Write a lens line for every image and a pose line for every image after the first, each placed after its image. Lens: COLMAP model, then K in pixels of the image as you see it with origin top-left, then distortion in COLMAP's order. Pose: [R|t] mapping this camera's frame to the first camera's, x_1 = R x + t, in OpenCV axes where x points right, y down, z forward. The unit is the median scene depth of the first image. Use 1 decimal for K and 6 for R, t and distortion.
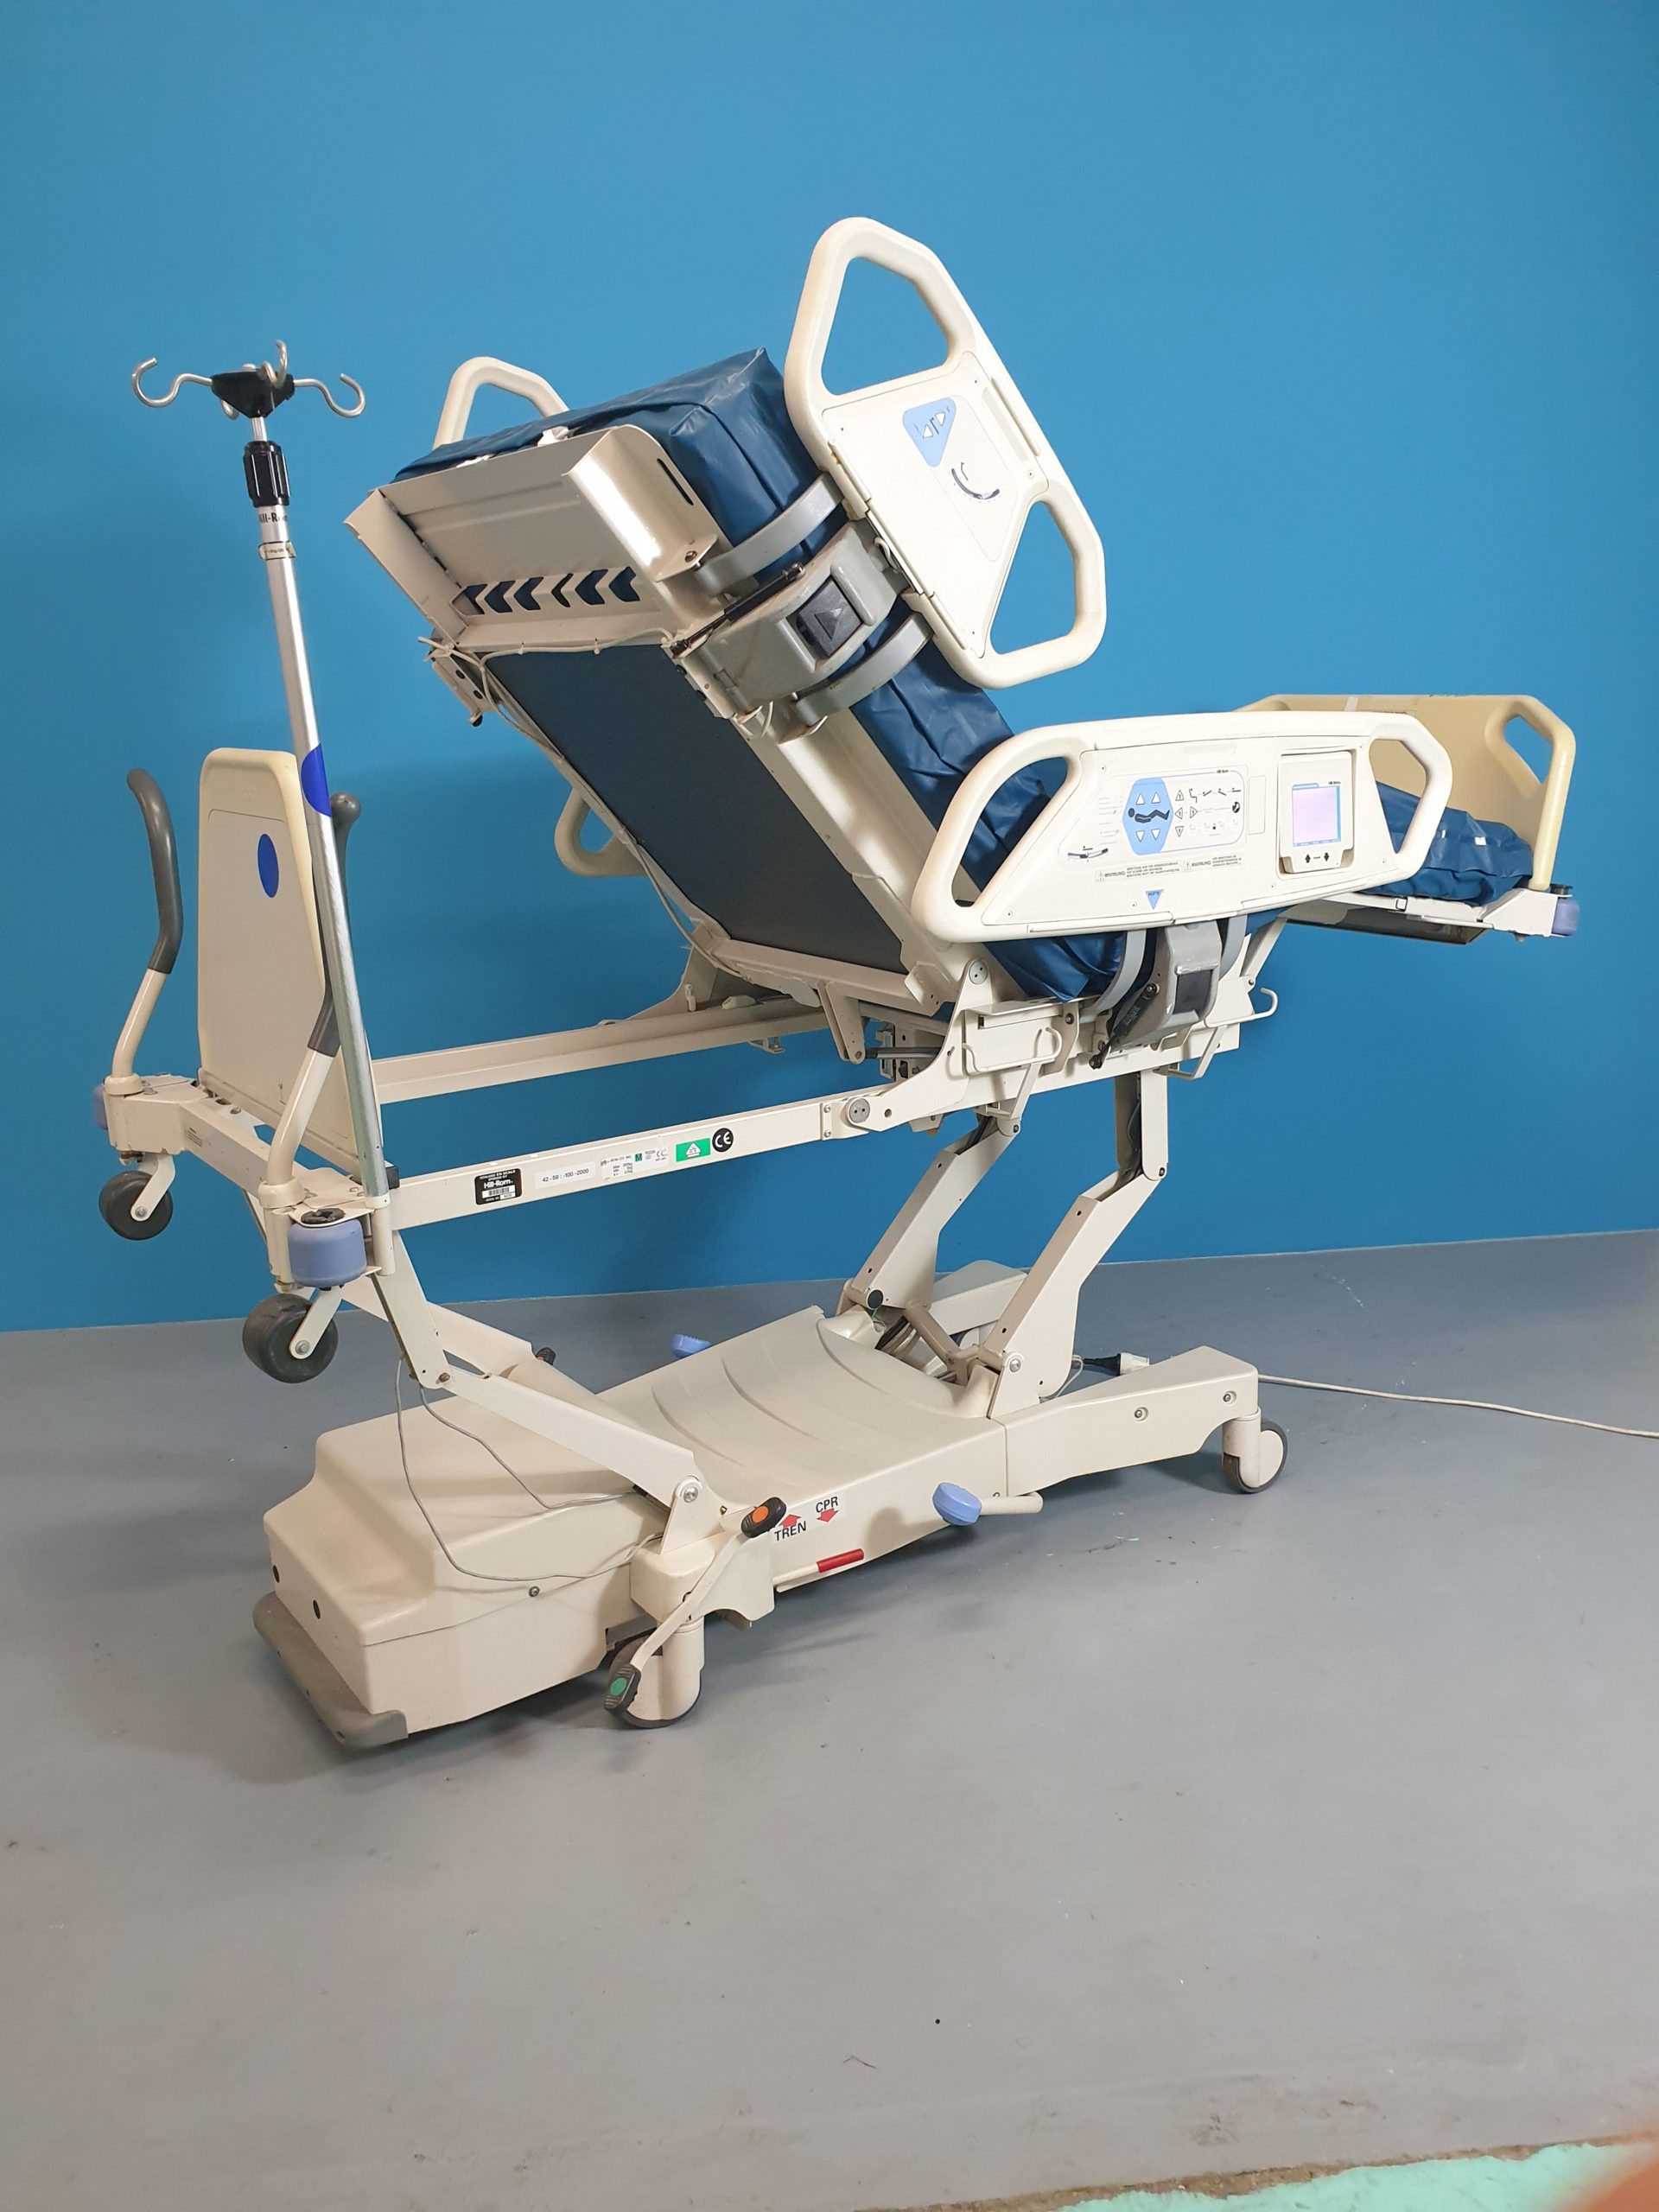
lens RADIAL K [[1744.5, 0, 828.9], [0, 1744.5, 1070.6], [0, 0, 1]] dist [0.020650, 0.014246]
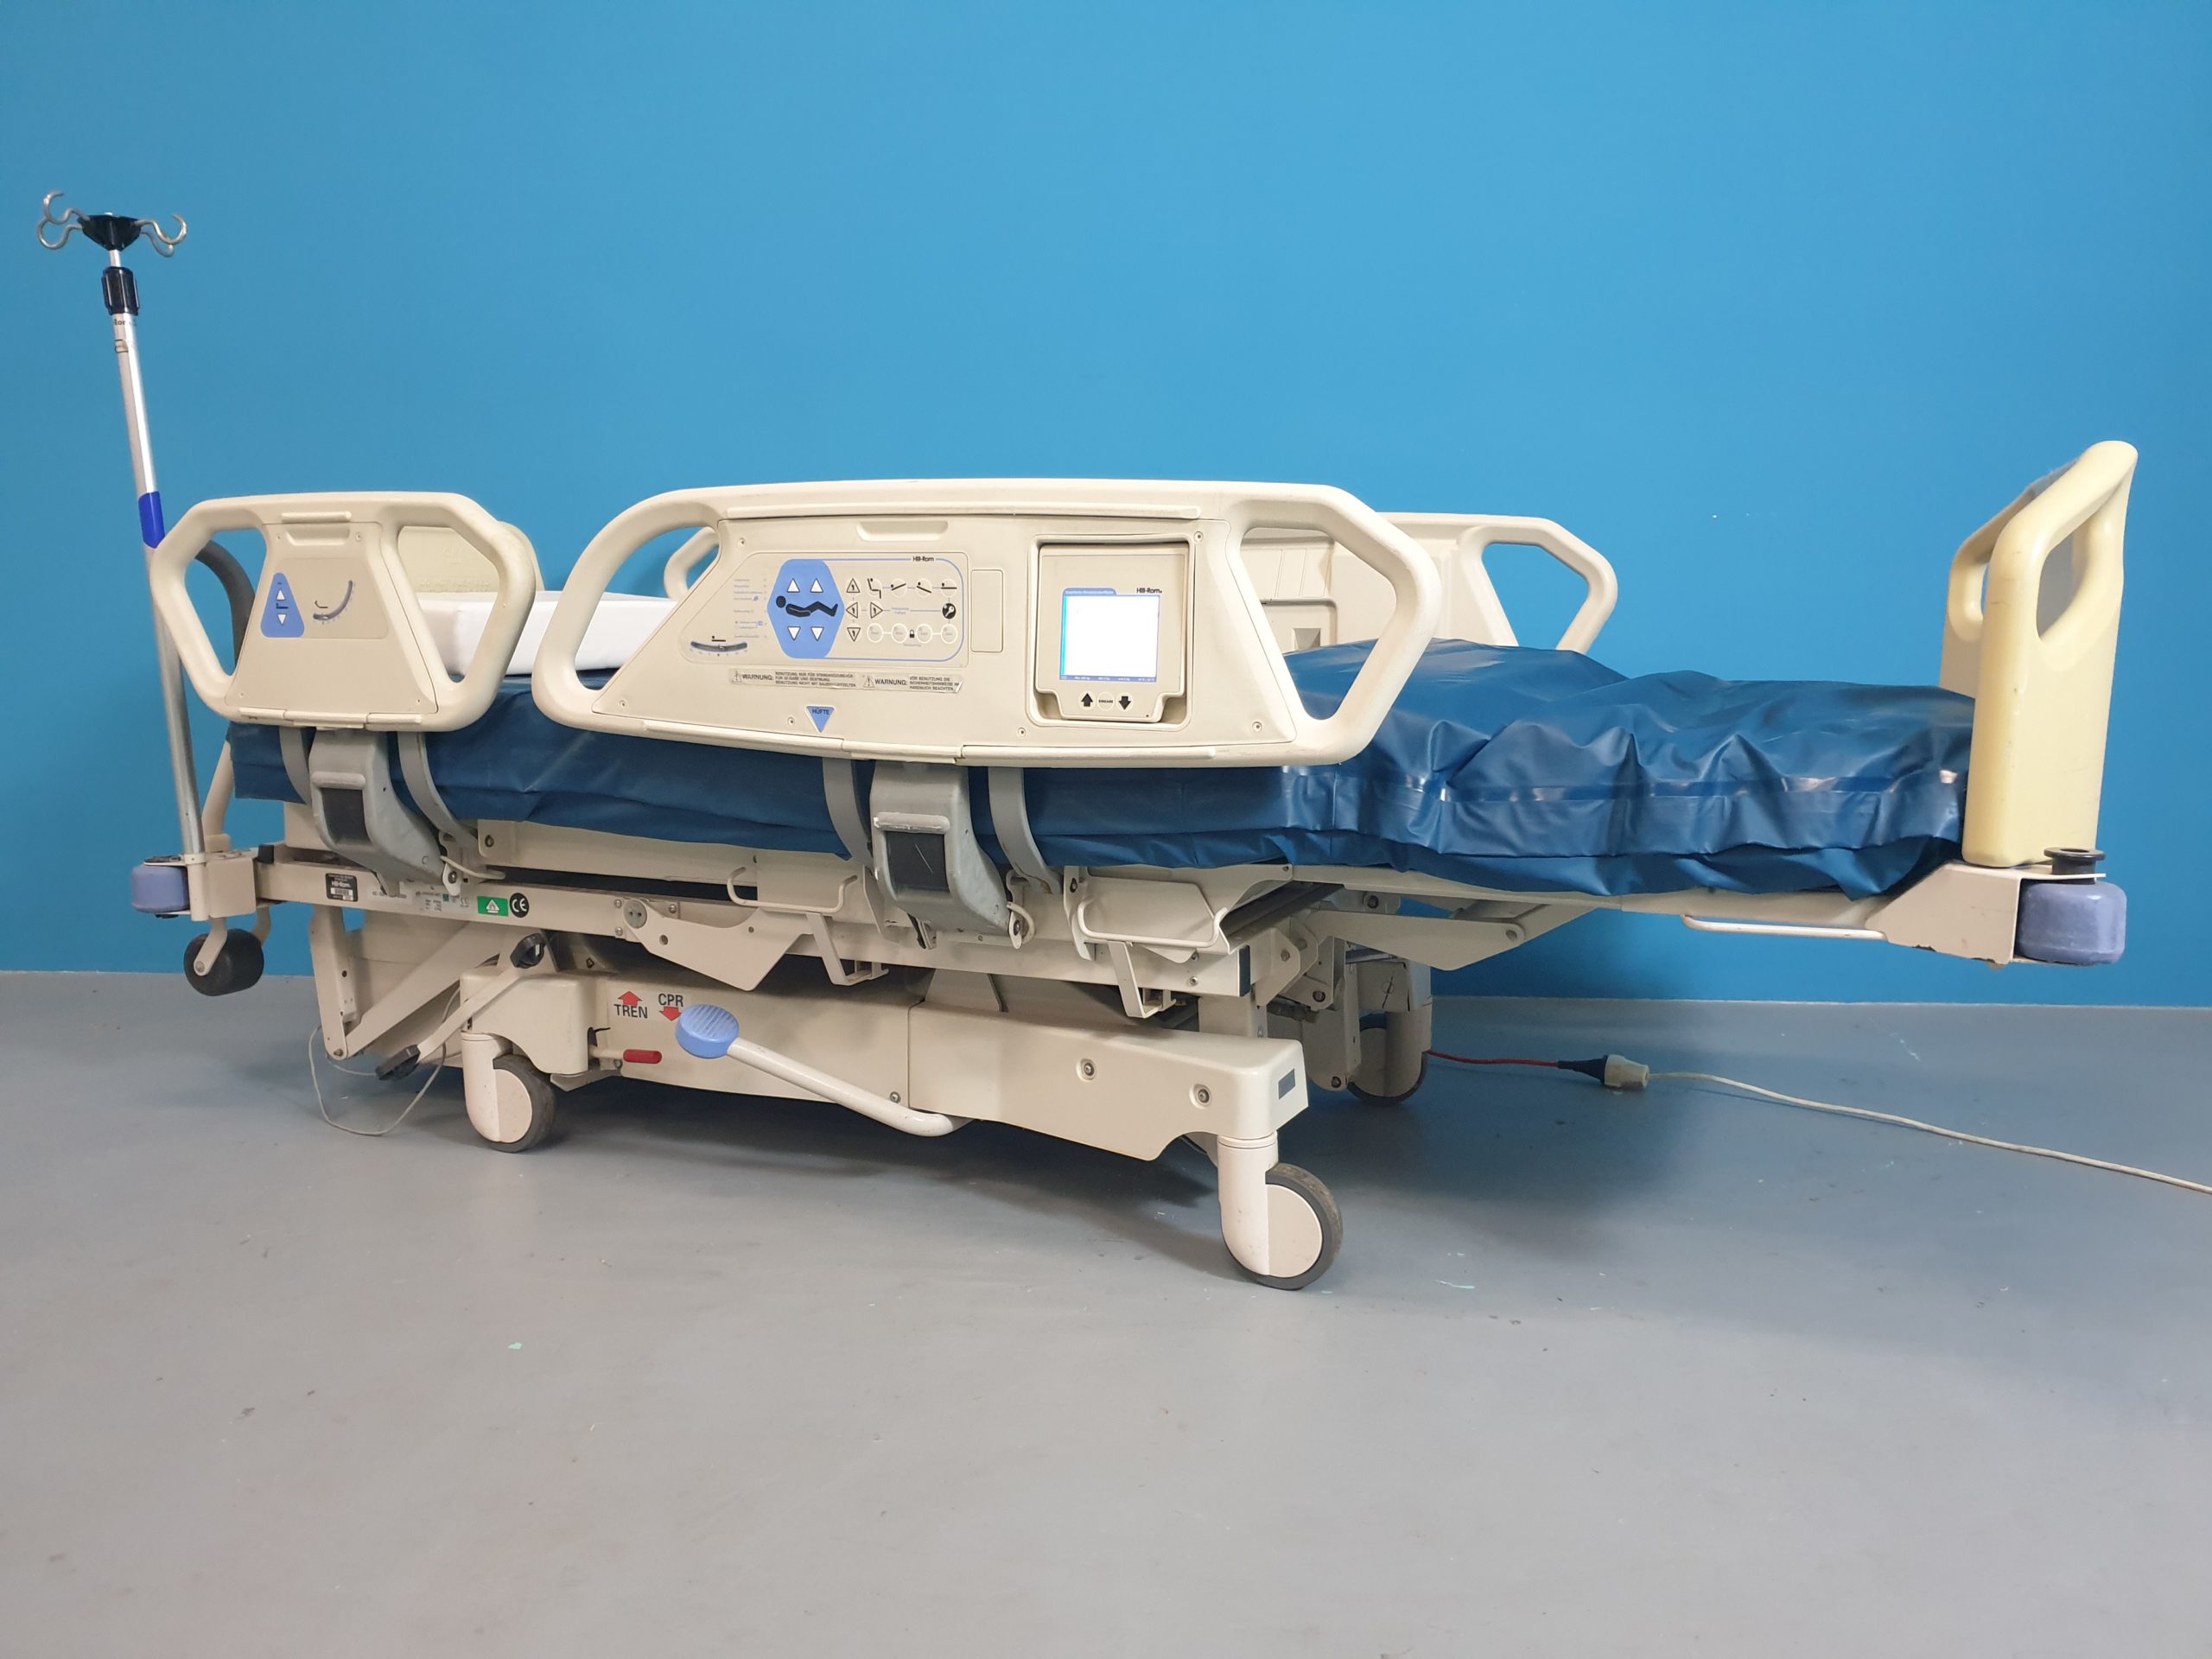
lens RADIAL K [[1706.5, 0, 1083.3], [0, 1706.5, 790.3], [0, 0, 1]] dist [0.092134, -0.145824]
pose [[0.497398, 0.126123, -0.858305, 0.923355], [-0.218188, 0.975760, 0.016940, -0.109713], [0.839636, 0.178847, 0.512860, 0.747426]]
